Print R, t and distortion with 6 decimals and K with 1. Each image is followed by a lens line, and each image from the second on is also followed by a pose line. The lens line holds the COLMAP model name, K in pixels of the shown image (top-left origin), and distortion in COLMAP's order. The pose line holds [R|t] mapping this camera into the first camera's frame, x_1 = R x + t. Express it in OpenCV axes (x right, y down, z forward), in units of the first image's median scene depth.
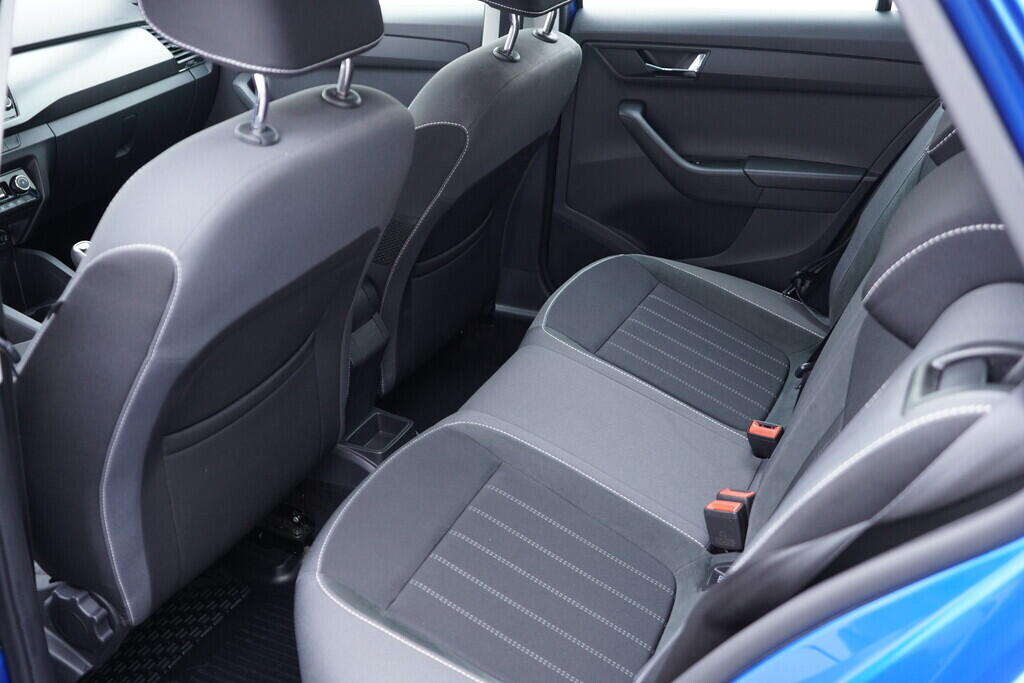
lens RADIAL K [[1051.9, 0, 512.0], [0, 1051.9, 341.5], [0, 0, 1]] dist [-0.007261, 0.037725]
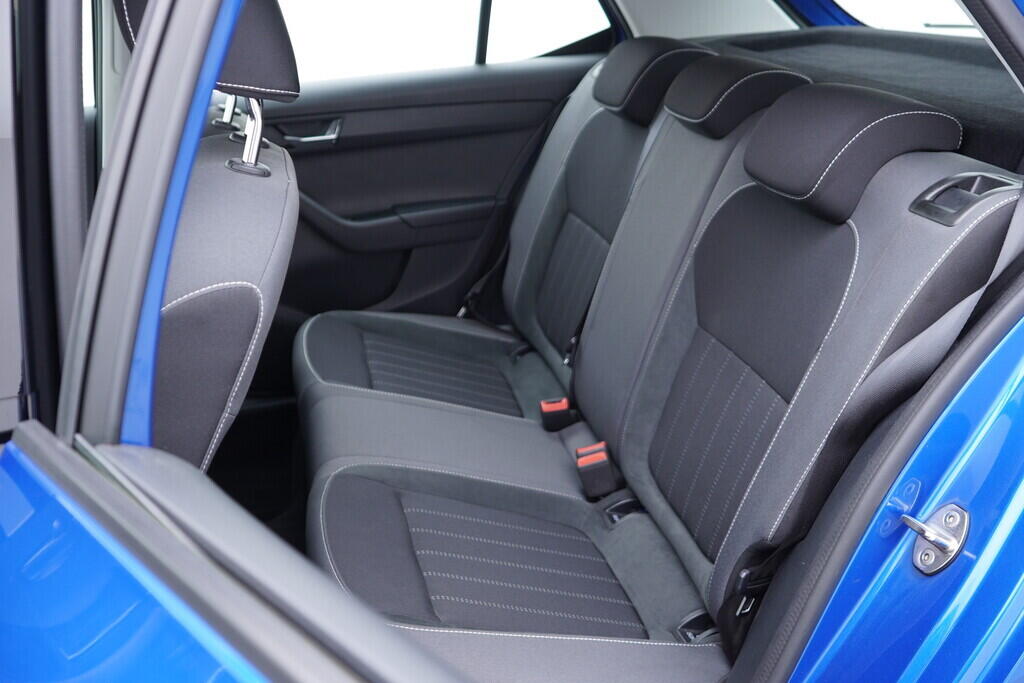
lens RADIAL K [[1051.9, 0, 512.0], [0, 1051.9, 341.5], [0, 0, 1]] dist [-0.007261, 0.037725]
pose [[0.791173, -0.233350, 0.565326, -0.342839], [0.302436, 0.952697, -0.030013, 0.030770], [-0.531581, 0.194720, 0.824322, 0.056214]]
